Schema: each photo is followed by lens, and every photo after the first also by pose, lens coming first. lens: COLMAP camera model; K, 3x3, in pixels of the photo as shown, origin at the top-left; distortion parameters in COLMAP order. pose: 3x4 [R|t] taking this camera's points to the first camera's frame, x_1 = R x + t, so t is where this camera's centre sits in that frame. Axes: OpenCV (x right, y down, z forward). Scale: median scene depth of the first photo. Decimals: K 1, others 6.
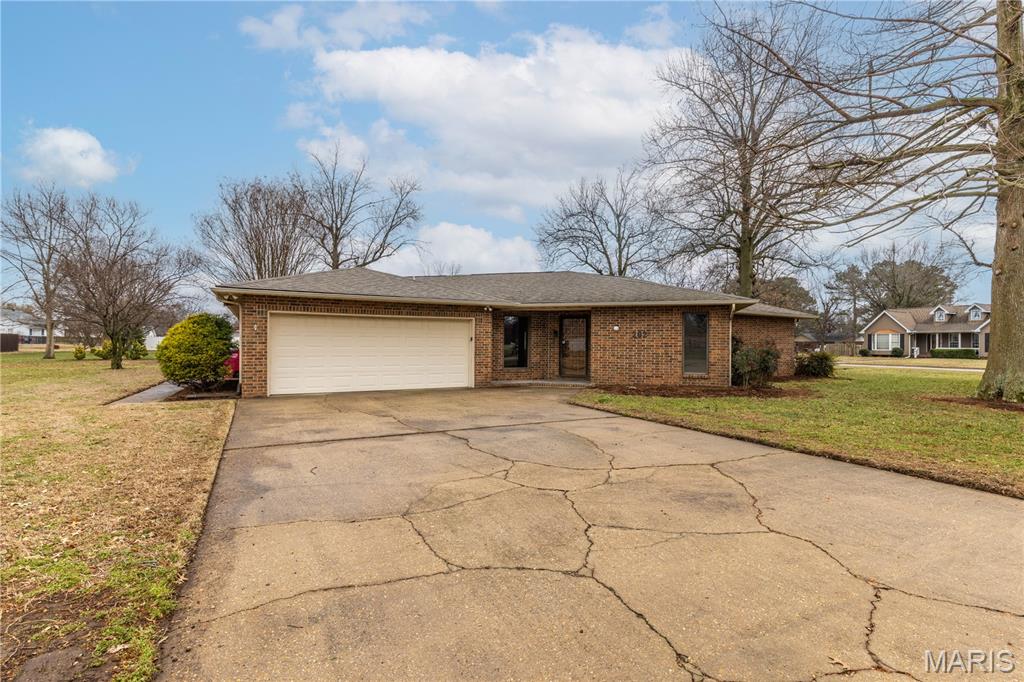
lens RADIAL K [[488.3, 0, 512.0], [0, 488.3, 341.0], [0, 0, 1]] dist [0.000472, -0.000298]
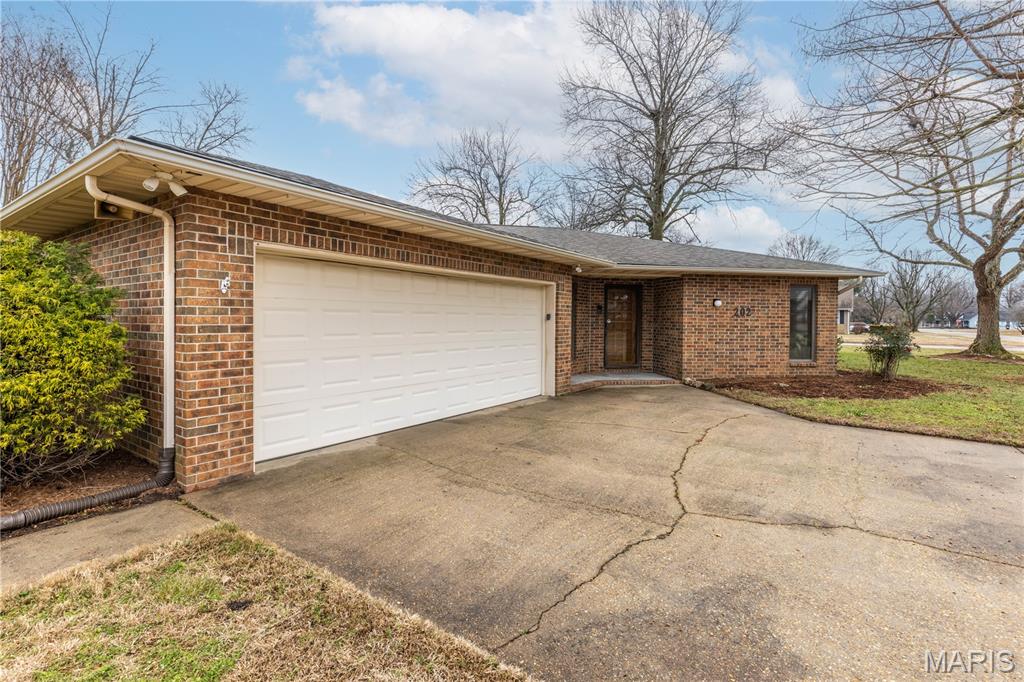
lens RADIAL K [[478.4, 0, 510.1], [0, 478.4, 316.0], [0, 0, 1]] dist [0.009916, 0.000100]
pose [[0.892240, 0.003339, 0.451549, -0.226603], [-0.005098, 0.999983, 0.002680, -0.003933], [-0.451532, -0.004693, 0.892242, 0.277799]]
